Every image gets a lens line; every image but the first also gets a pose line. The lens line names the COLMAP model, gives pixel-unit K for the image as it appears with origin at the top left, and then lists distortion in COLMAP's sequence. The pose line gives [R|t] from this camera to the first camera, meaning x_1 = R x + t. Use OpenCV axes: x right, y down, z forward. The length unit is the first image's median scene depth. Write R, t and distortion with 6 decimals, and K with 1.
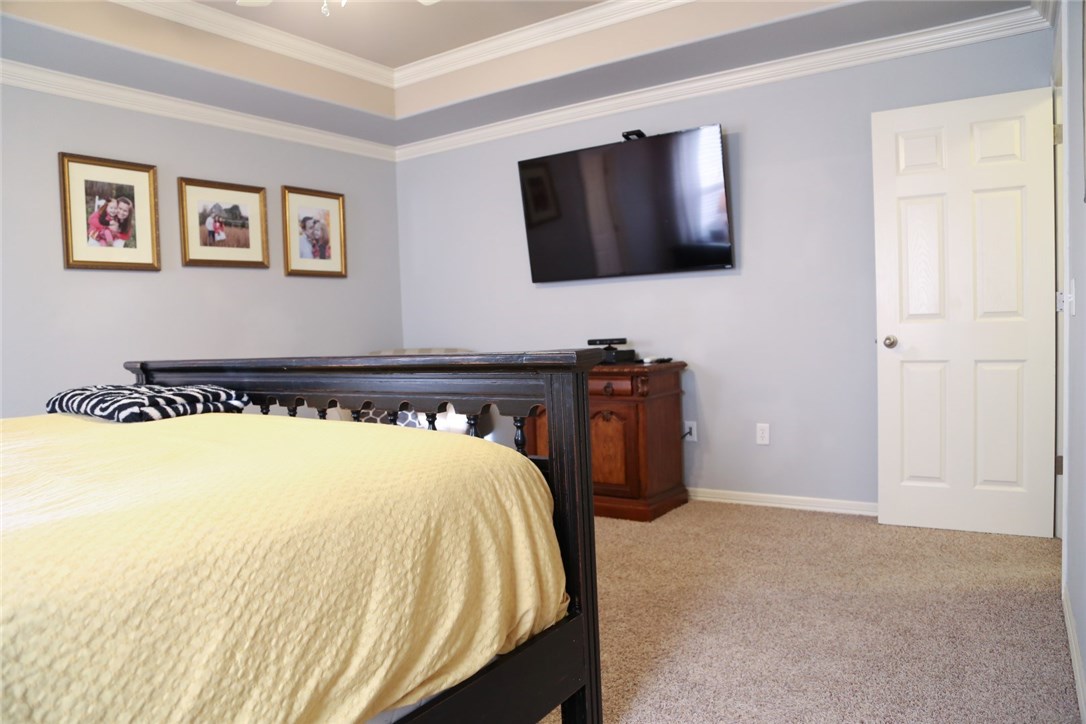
lens RADIAL K [[752.0, 0, 538.1], [0, 752.0, 362.9], [0, 0, 1]] dist [-0.109653, 0.064829]
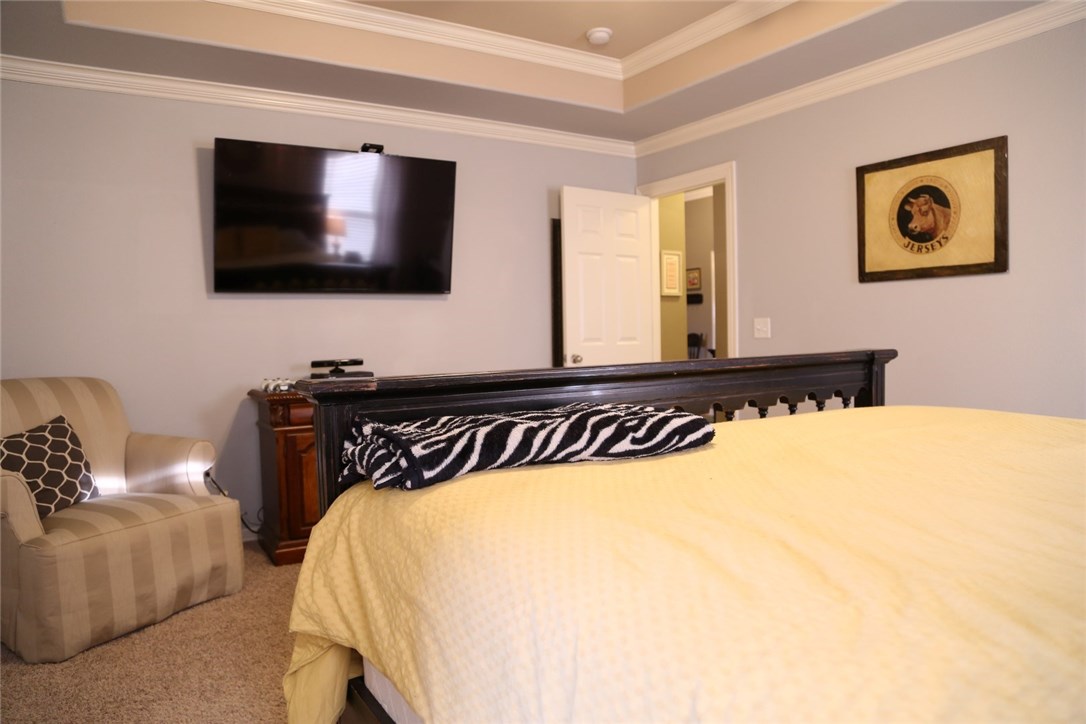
lens RADIAL K [[752.0, 0, 538.2], [0, 752.0, 364.0], [0, 0, 1]] dist [-0.109653, 0.064829]
pose [[0.393128, -0.006983, 0.919457, -0.931190], [0.055455, 0.998331, -0.016129, 0.000966], [-0.917810, 0.057330, 0.392859, 0.605712]]
